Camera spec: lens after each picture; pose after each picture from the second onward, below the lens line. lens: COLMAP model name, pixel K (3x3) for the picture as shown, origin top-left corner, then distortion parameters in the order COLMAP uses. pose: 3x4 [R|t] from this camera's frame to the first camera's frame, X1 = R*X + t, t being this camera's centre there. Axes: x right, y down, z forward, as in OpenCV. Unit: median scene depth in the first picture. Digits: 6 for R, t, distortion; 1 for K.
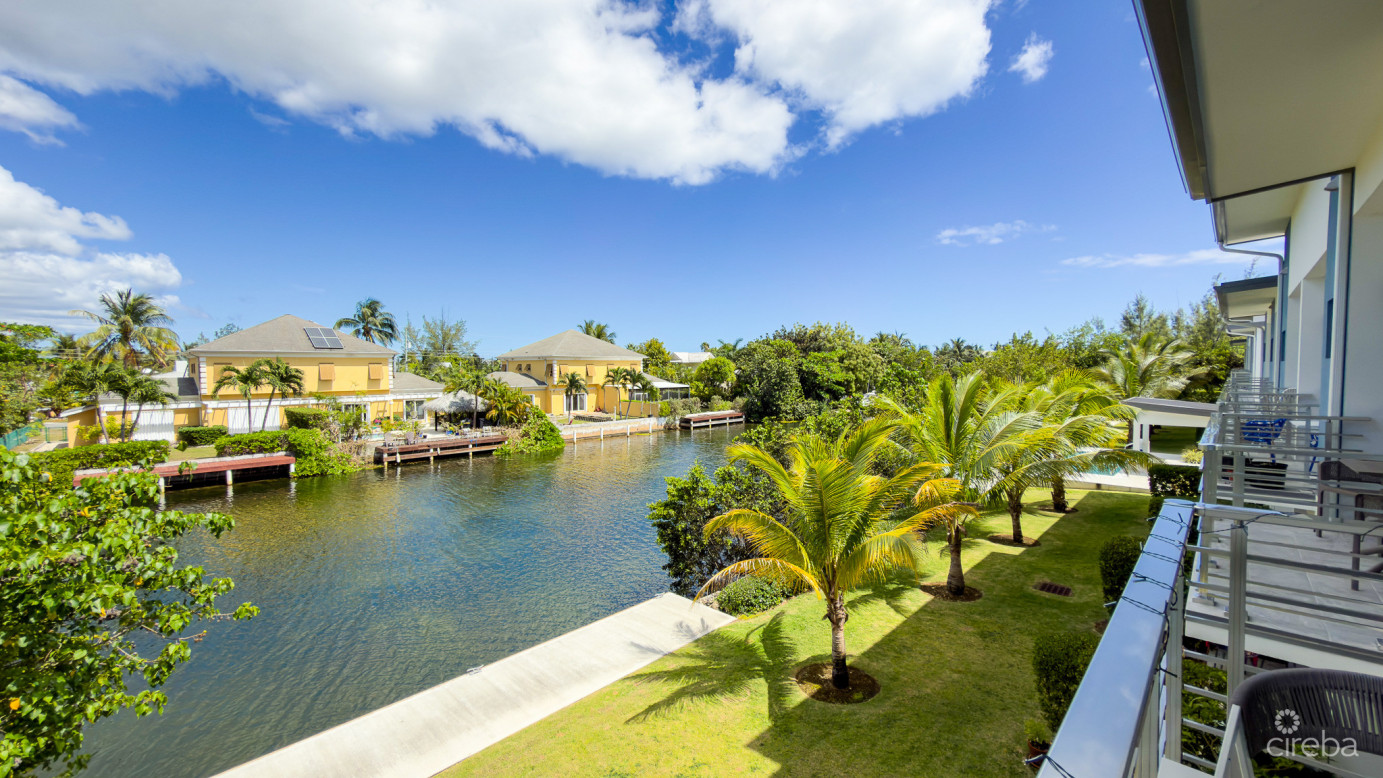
lens RADIAL K [[552.6, 0, 690.8], [0, 552.6, 381.5], [0, 0, 1]] dist [-0.001143, 0.000265]
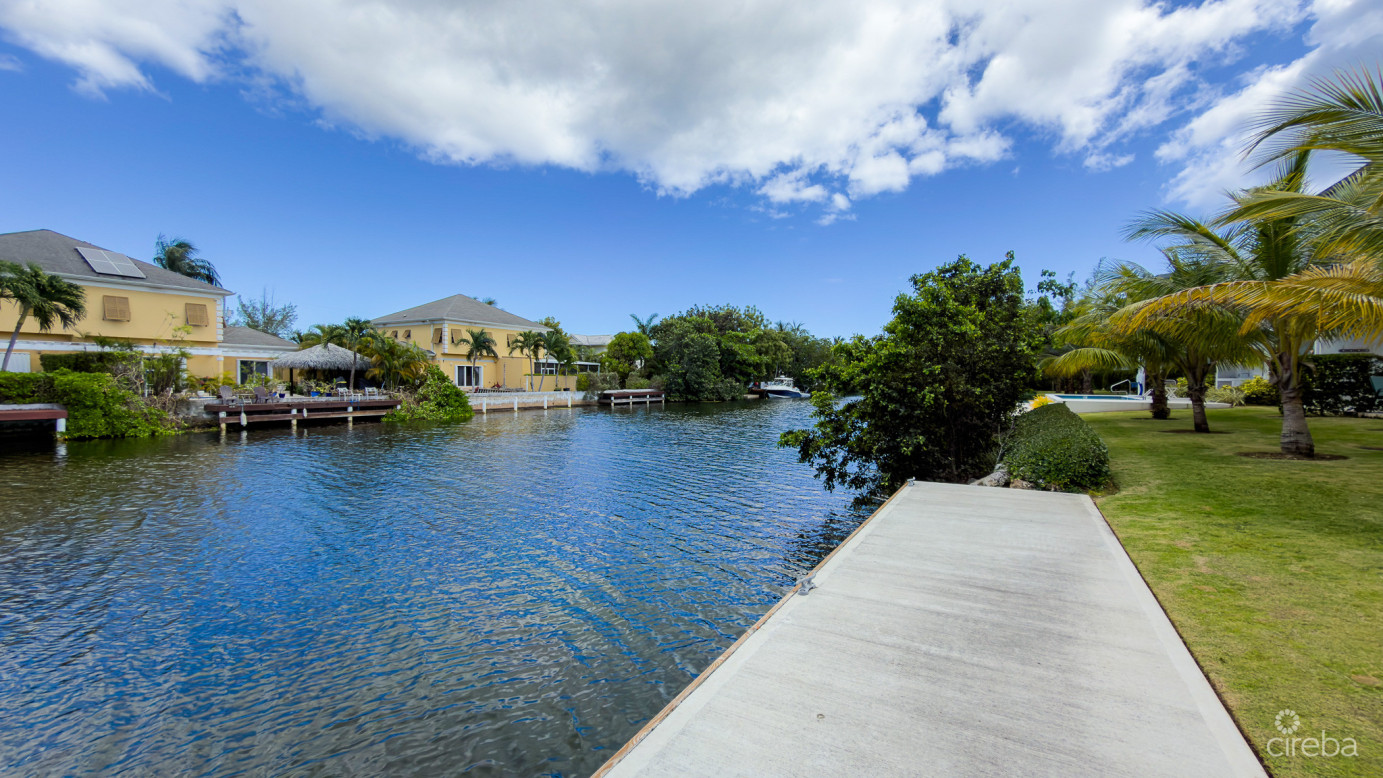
lens RADIAL K [[552.6, 0, 690.8], [0, 552.6, 381.5], [0, 0, 1]] dist [-0.001143, 0.000265]
pose [[0.968583, 0.010838, 0.248454, -0.138212], [-0.005588, 0.999746, -0.021827, 0.094298], [-0.248628, 0.019753, 0.968398, 0.156090]]
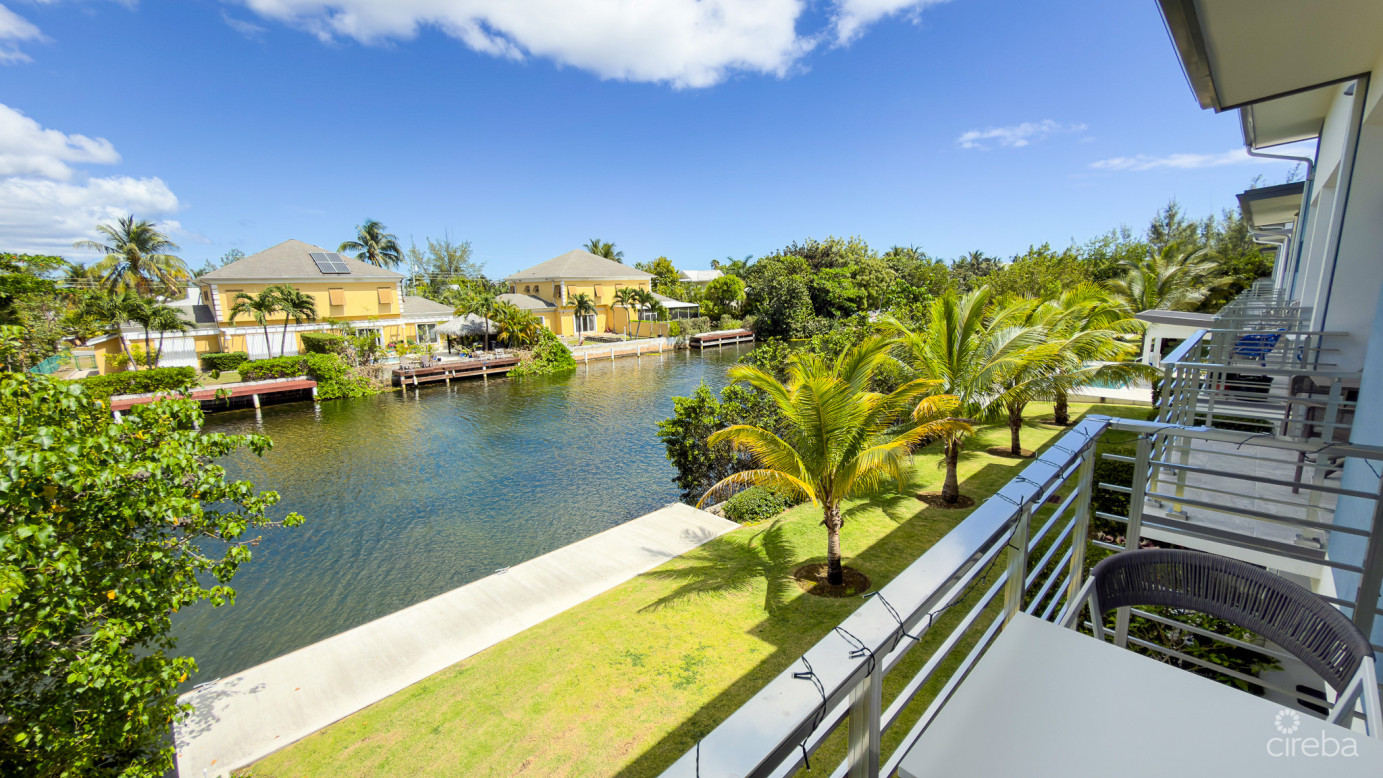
lens RADIAL K [[552.9, 0, 690.7], [0, 552.9, 385.0], [0, 0, 1]] dist [-0.000375, -0.000068]
pose [[0.999696, -0.012718, -0.021144, 0.003540], [0.015784, 0.988285, 0.151804, -0.001499], [0.018966, -0.152091, 0.988184, -0.006641]]
